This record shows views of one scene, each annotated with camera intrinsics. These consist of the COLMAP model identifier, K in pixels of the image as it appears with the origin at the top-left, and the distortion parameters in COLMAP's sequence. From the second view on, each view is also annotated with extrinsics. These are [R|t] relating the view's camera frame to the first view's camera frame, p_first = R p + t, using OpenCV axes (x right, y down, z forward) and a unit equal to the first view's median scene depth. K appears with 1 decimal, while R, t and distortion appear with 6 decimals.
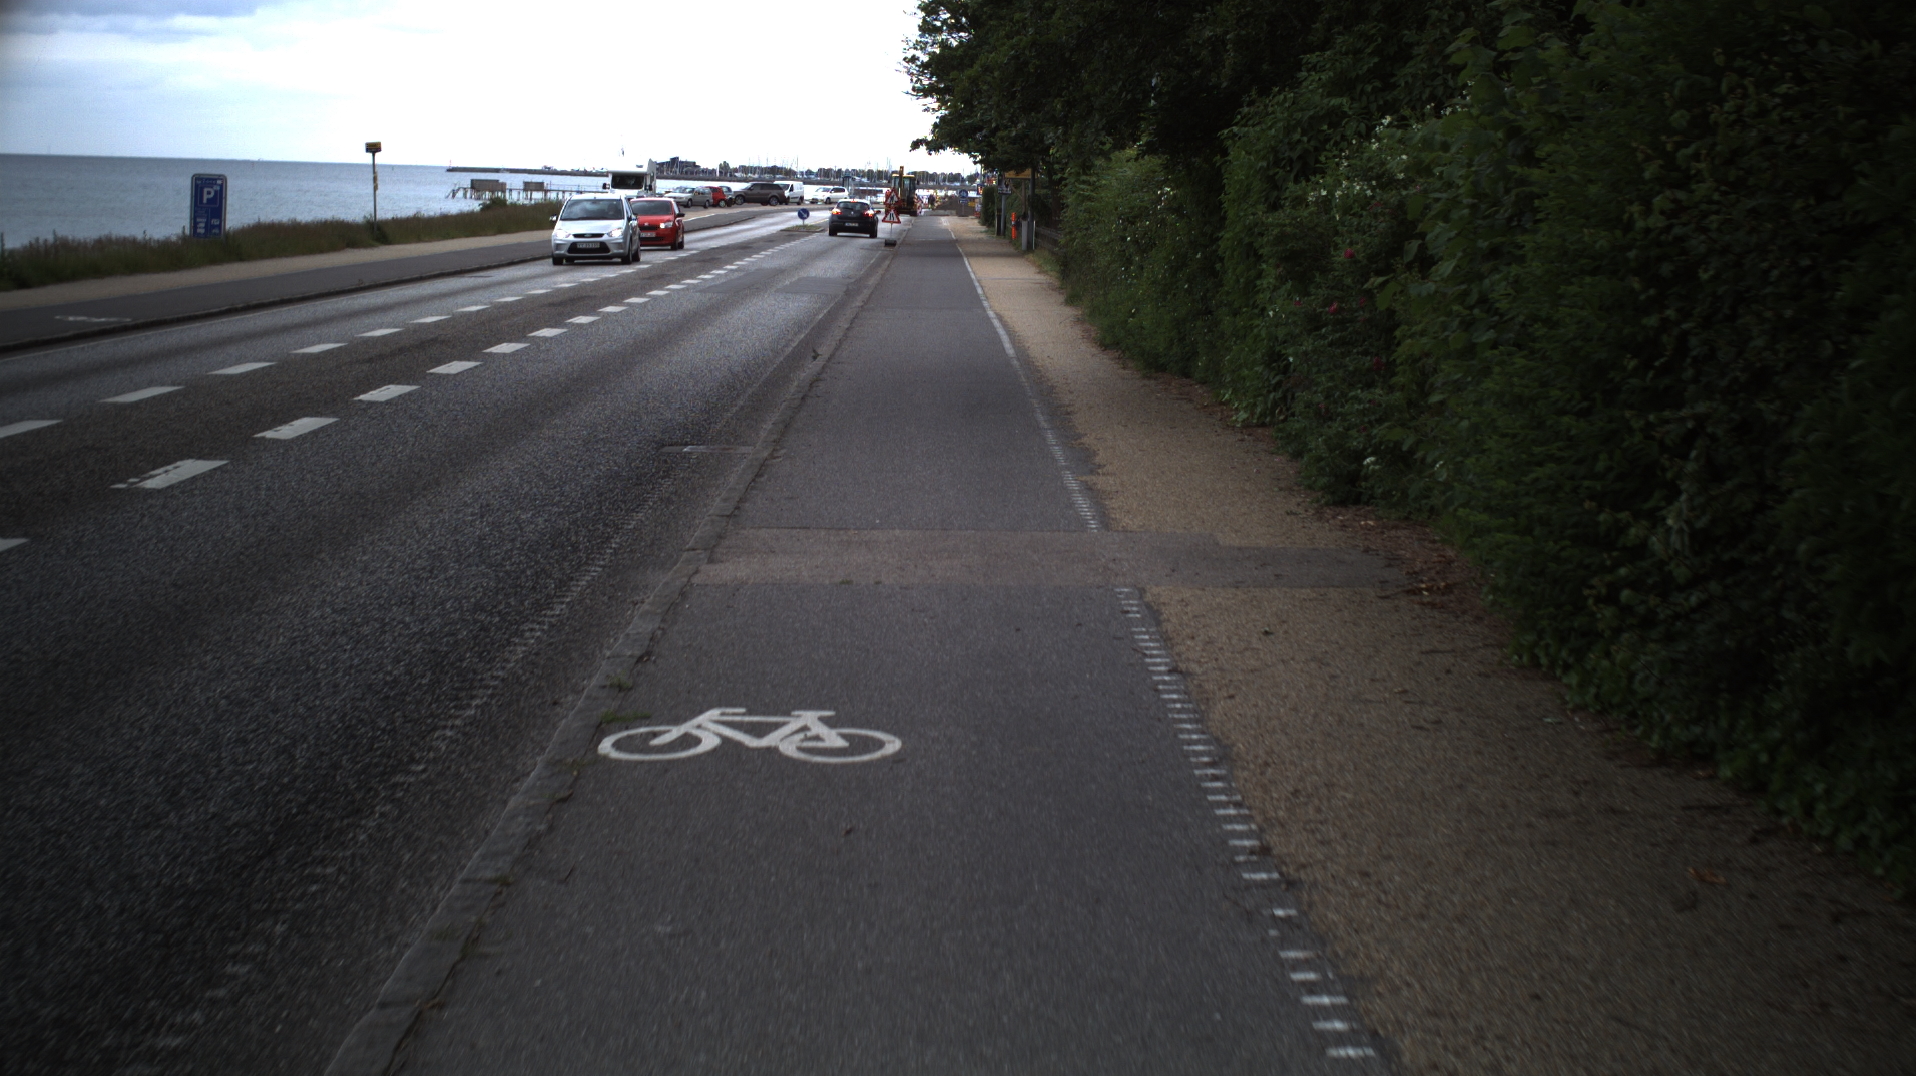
lens RADIAL K [[1500.7, 0, 973.0], [0, 1500.7, 532.6], [0, 0, 1]] dist [-0.057881, 0.005764]
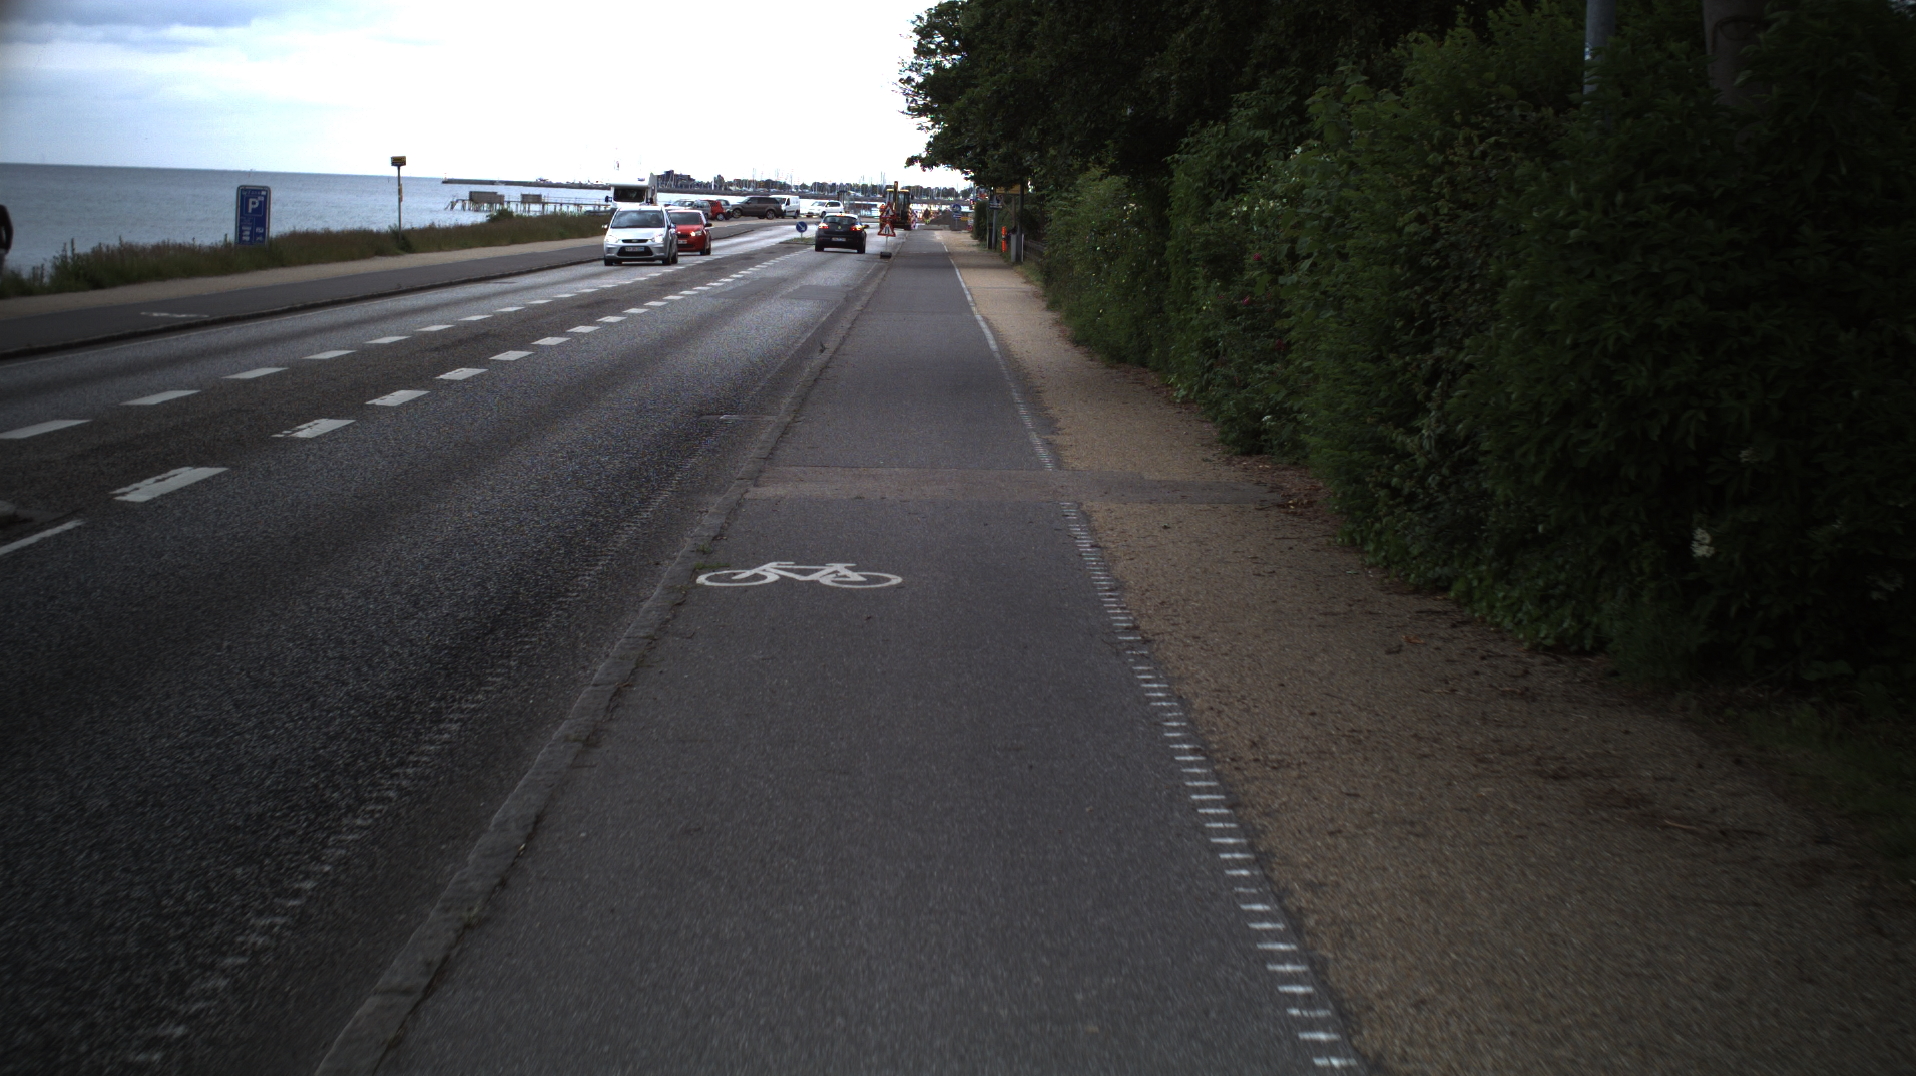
lens RADIAL K [[1498.2, 0, 961.4], [0, 1498.2, 541.9], [0, 0, 1]] dist [-0.054302, 0.003456]
pose [[0.999981, 0.005757, -0.002338, 0.003096], [-0.005764, 0.999978, -0.003141, 0.024156], [0.002320, 0.003155, 0.999992, -0.105936]]
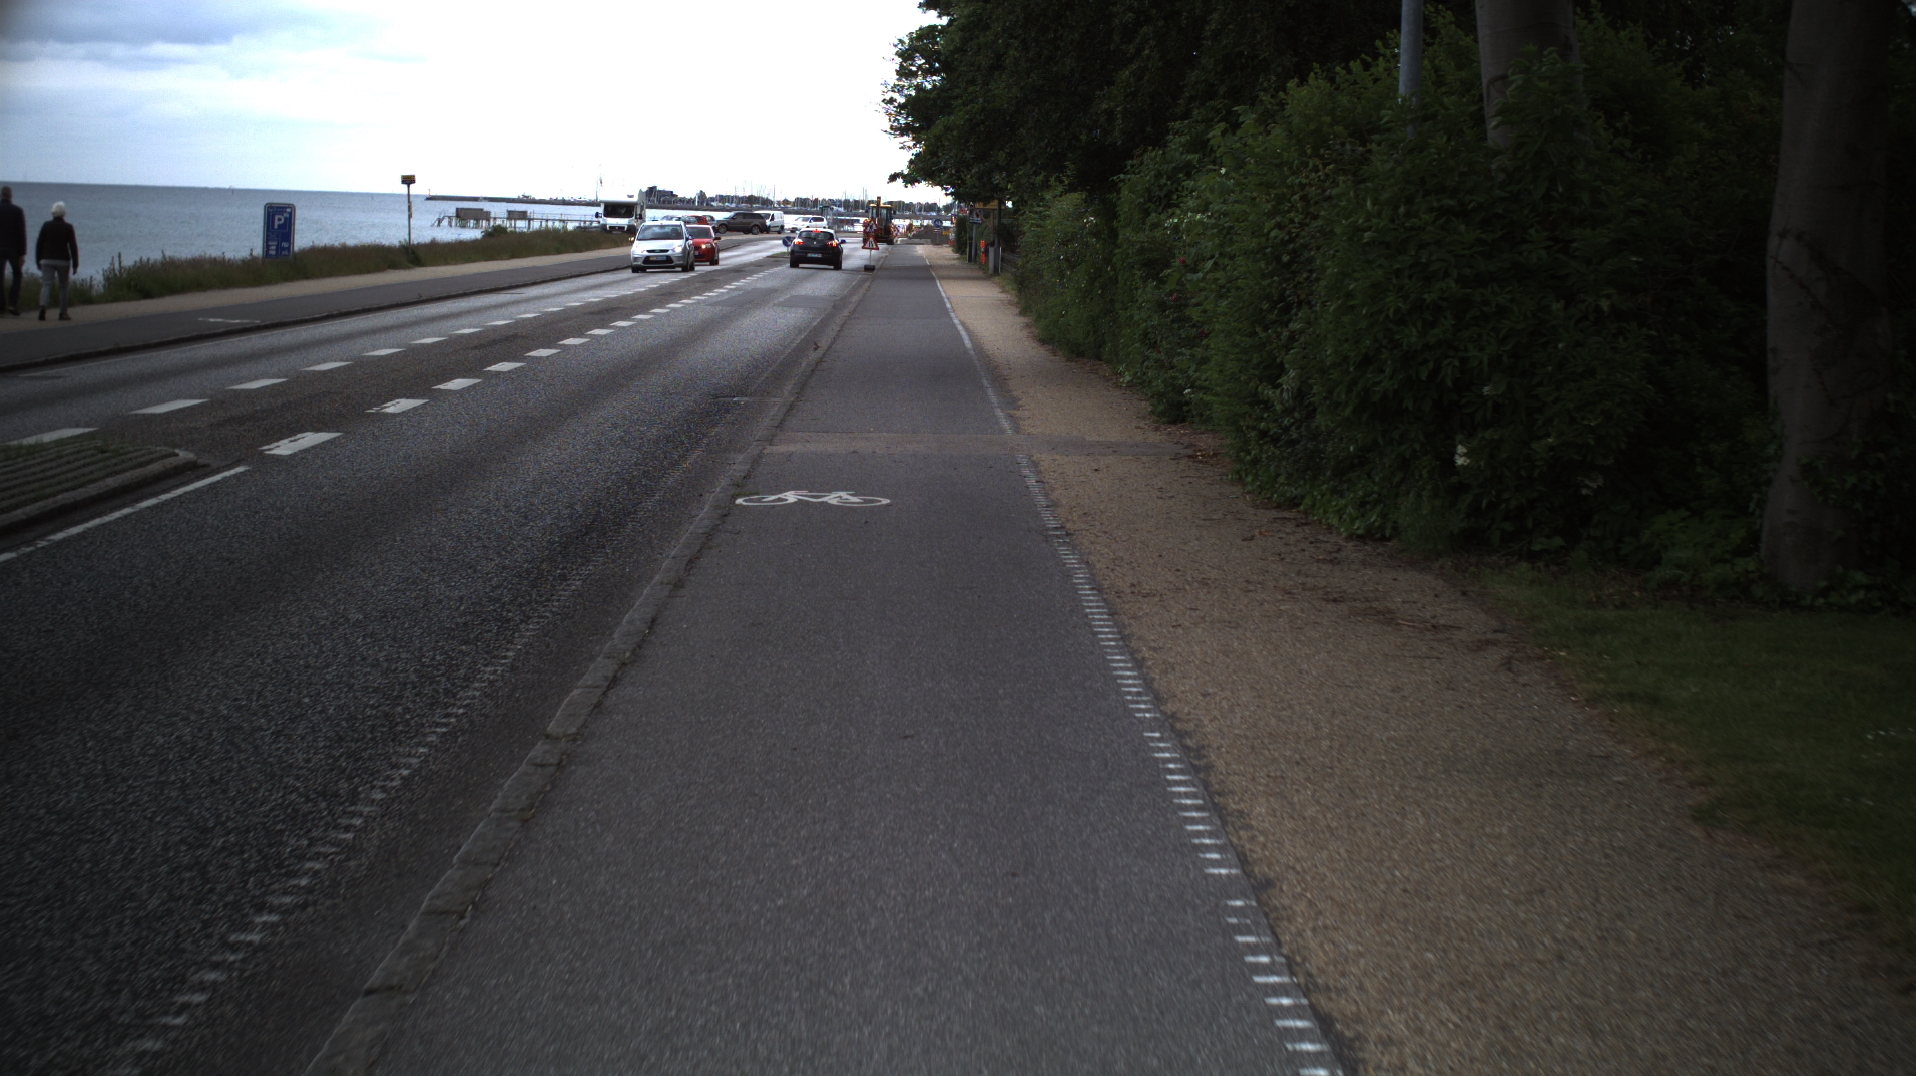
lens RADIAL K [[1492.6, 0, 946.0], [0, 1492.6, 559.6], [0, 0, 1]] dist [-0.051786, 0.000995]
pose [[0.999996, 0.002184, -0.001515, 0.006228], [-0.002185, 0.999997, -0.000602, 0.048756], [0.001514, 0.000606, 0.999999, -0.210471]]
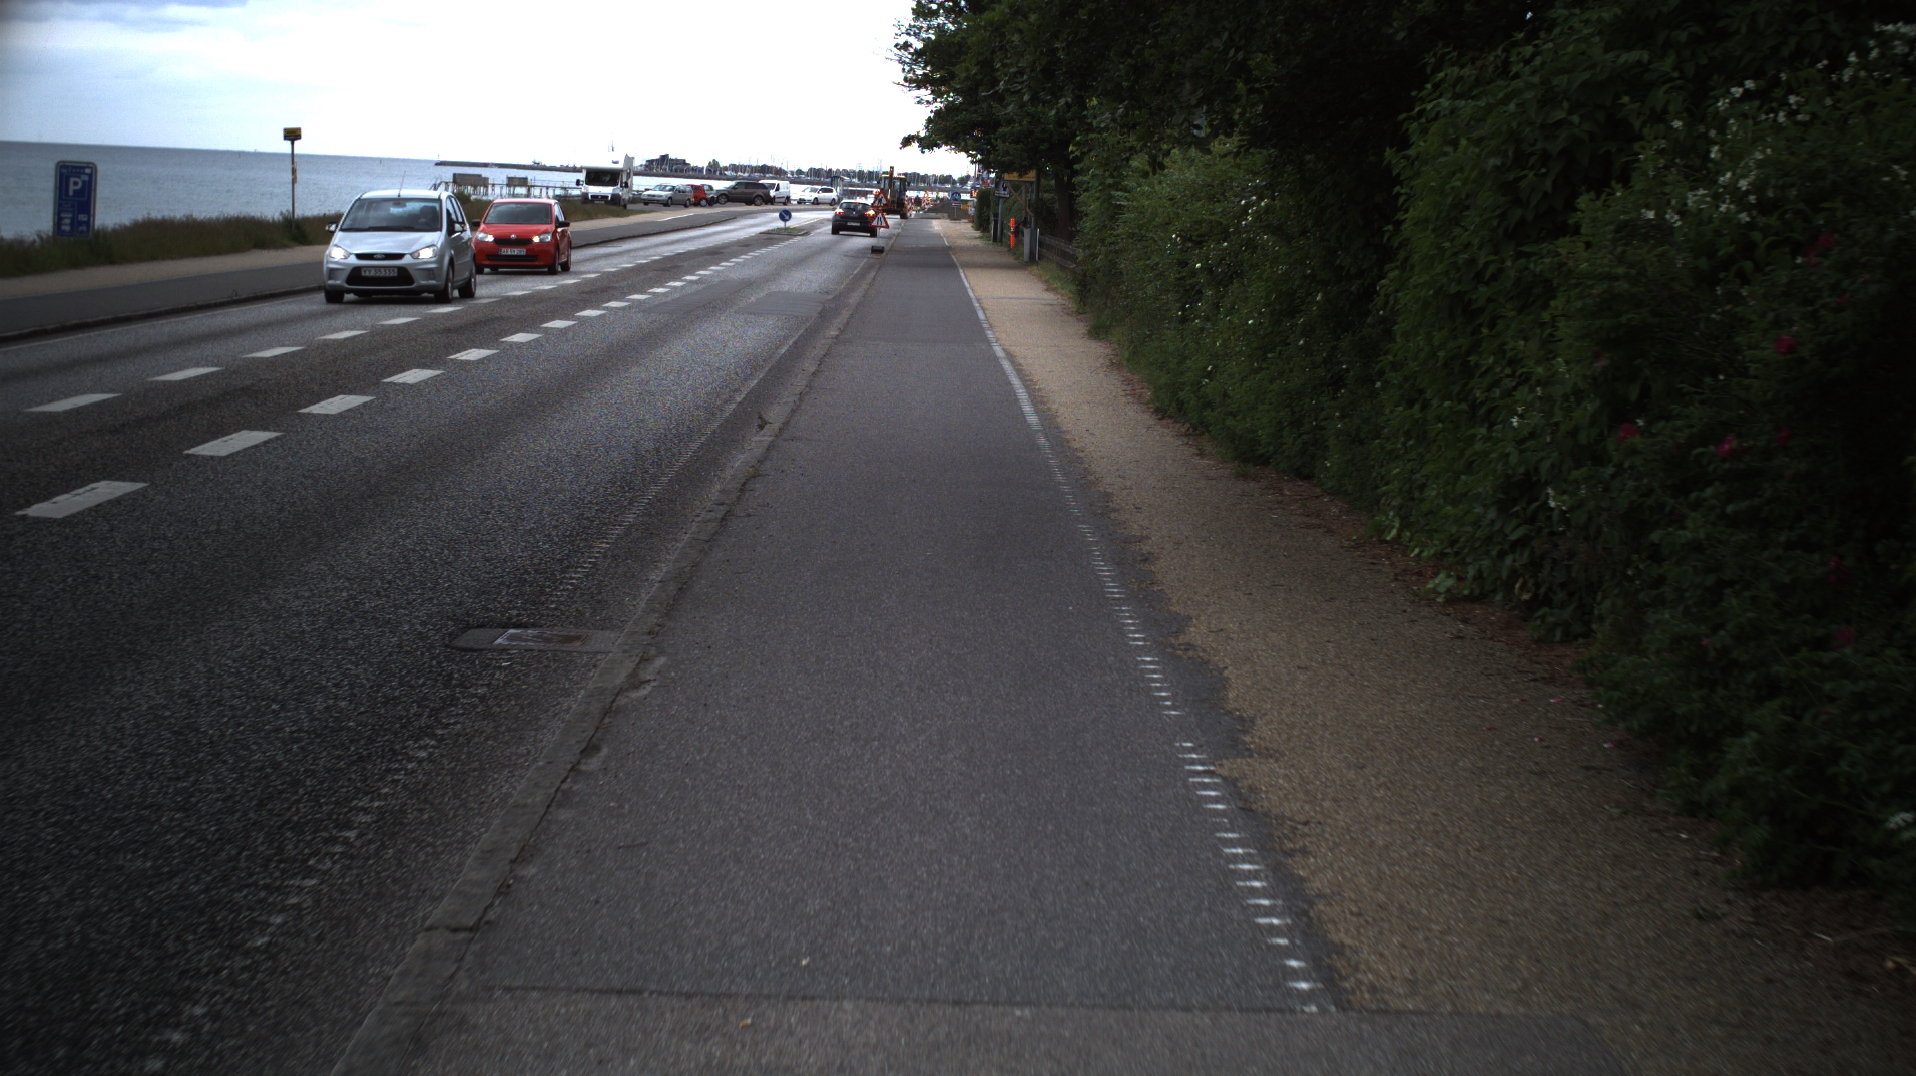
lens RADIAL K [[1508.4, 0, 956.3], [0, 1508.4, 536.7], [0, 0, 1]] dist [-0.056864, 0.001704]
pose [[0.999875, 0.015737, -0.001426, -0.007970], [-0.015737, 0.999876, 0.000164, -0.049445], [0.001429, -0.000142, 0.999999, 0.211937]]
